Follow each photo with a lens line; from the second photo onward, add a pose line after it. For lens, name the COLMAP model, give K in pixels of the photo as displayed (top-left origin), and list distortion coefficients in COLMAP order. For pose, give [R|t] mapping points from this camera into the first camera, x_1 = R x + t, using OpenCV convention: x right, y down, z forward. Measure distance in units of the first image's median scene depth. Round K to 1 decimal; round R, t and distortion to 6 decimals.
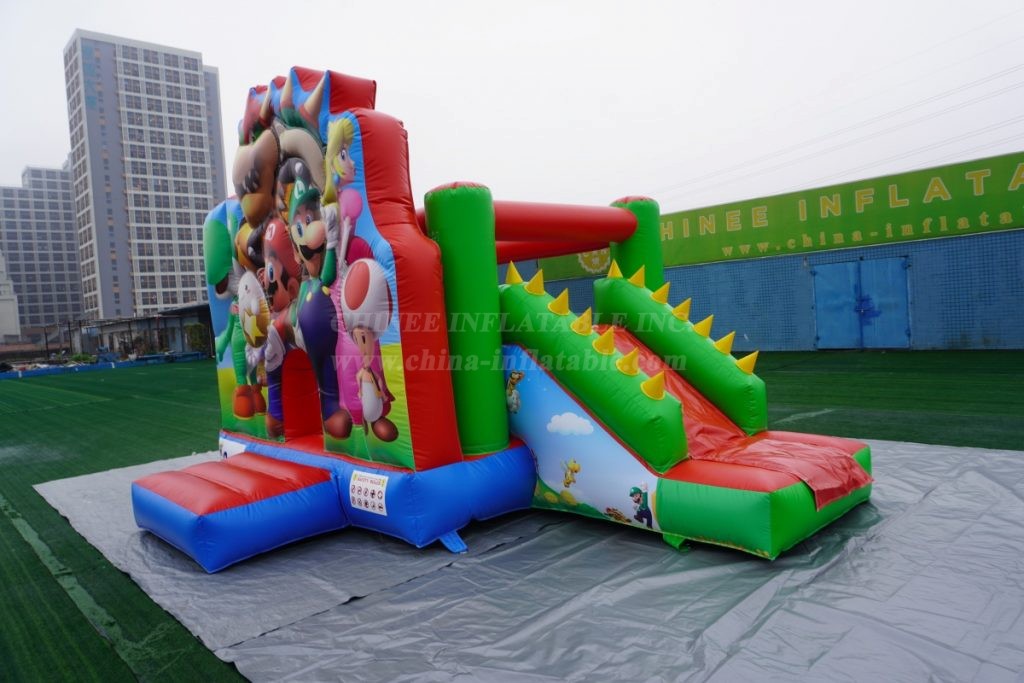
lens RADIAL K [[676.3, 0, 512.0], [0, 676.3, 341.5], [0, 0, 1]] dist [-0.025326, 0.003578]
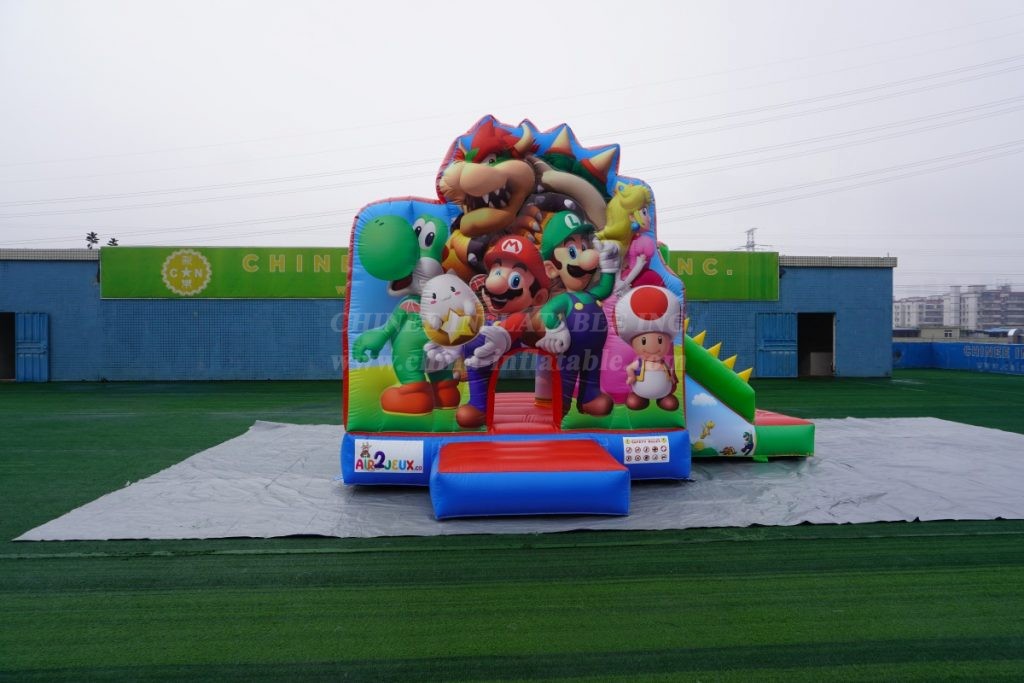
lens RADIAL K [[676.3, 0, 512.0], [0, 676.3, 341.5], [0, 0, 1]] dist [-0.025326, 0.003578]
pose [[0.630030, 0.058734, 0.774347, -1.423351], [-0.010839, 0.997704, -0.066856, 0.090686], [-0.776495, 0.033728, 0.629220, 0.307589]]
